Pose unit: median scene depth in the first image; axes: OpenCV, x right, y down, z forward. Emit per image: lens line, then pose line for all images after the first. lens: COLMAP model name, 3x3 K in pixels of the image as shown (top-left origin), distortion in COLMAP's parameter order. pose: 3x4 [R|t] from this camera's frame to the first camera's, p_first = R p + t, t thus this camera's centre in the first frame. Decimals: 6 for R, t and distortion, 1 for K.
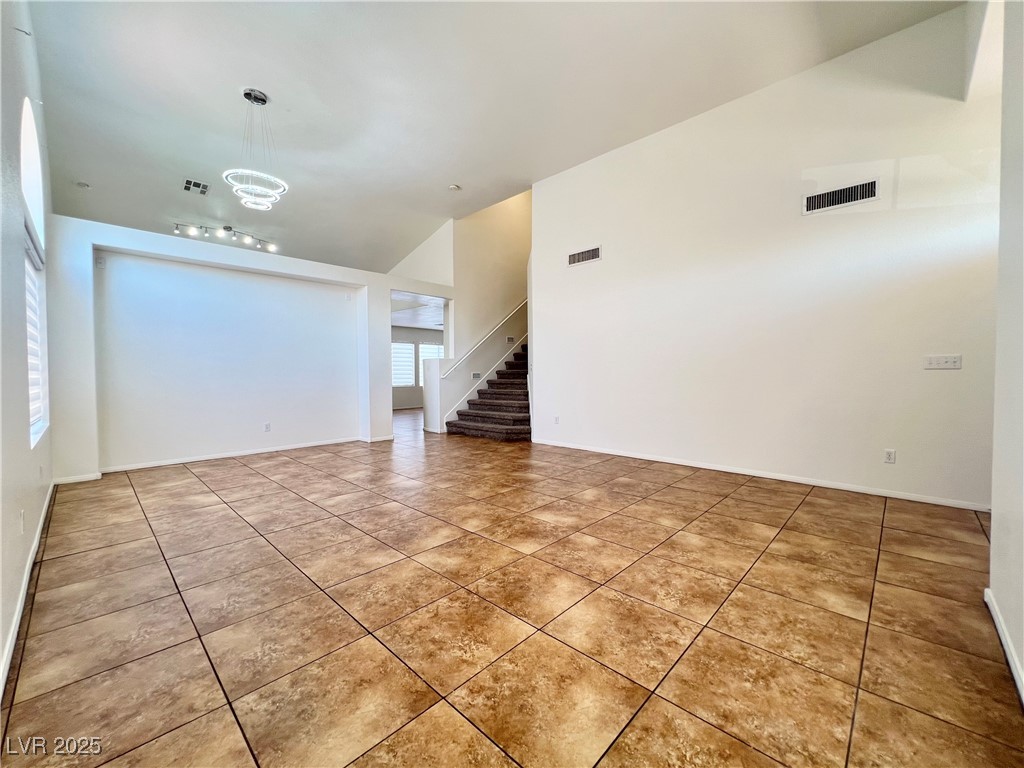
lens RADIAL K [[411.5, 0, 512.0], [0, 411.5, 384.0], [0, 0, 1]] dist [0.000968, -0.000004]
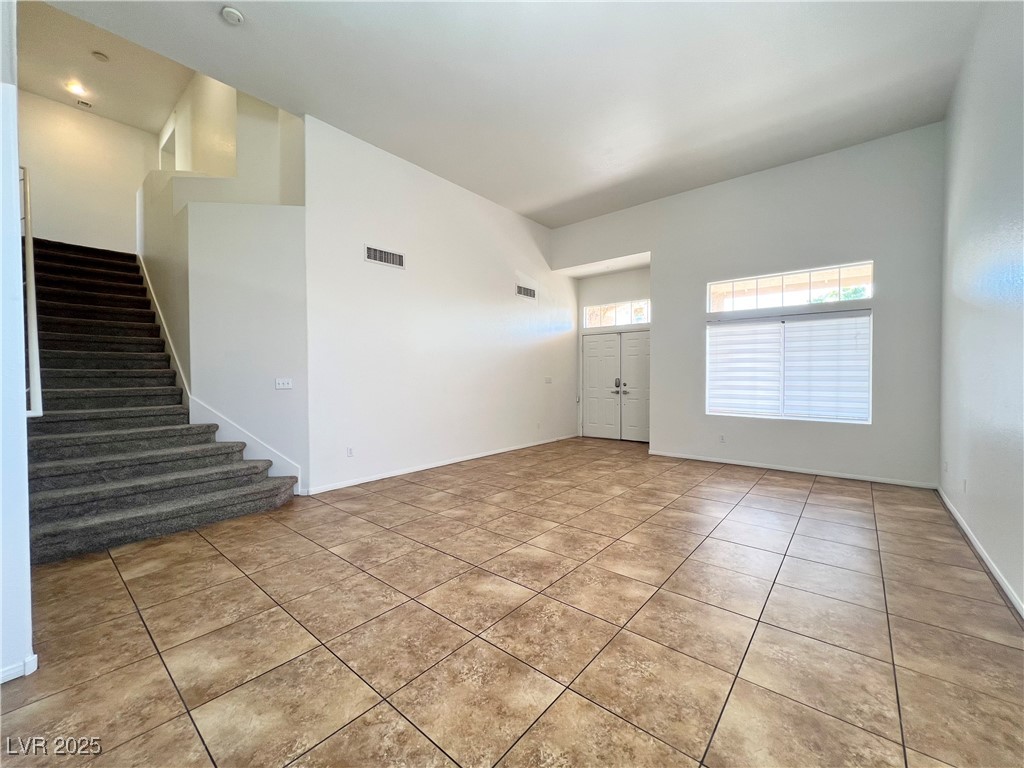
lens RADIAL K [[411.5, 0, 512.0], [0, 411.5, 384.0], [0, 0, 1]] dist [0.000968, -0.000004]
pose [[-0.063885, -0.015011, 0.997844, -1.208481], [0.033430, 0.999294, 0.017173, -0.076611], [-0.997397, 0.034455, -0.063338, 1.337030]]
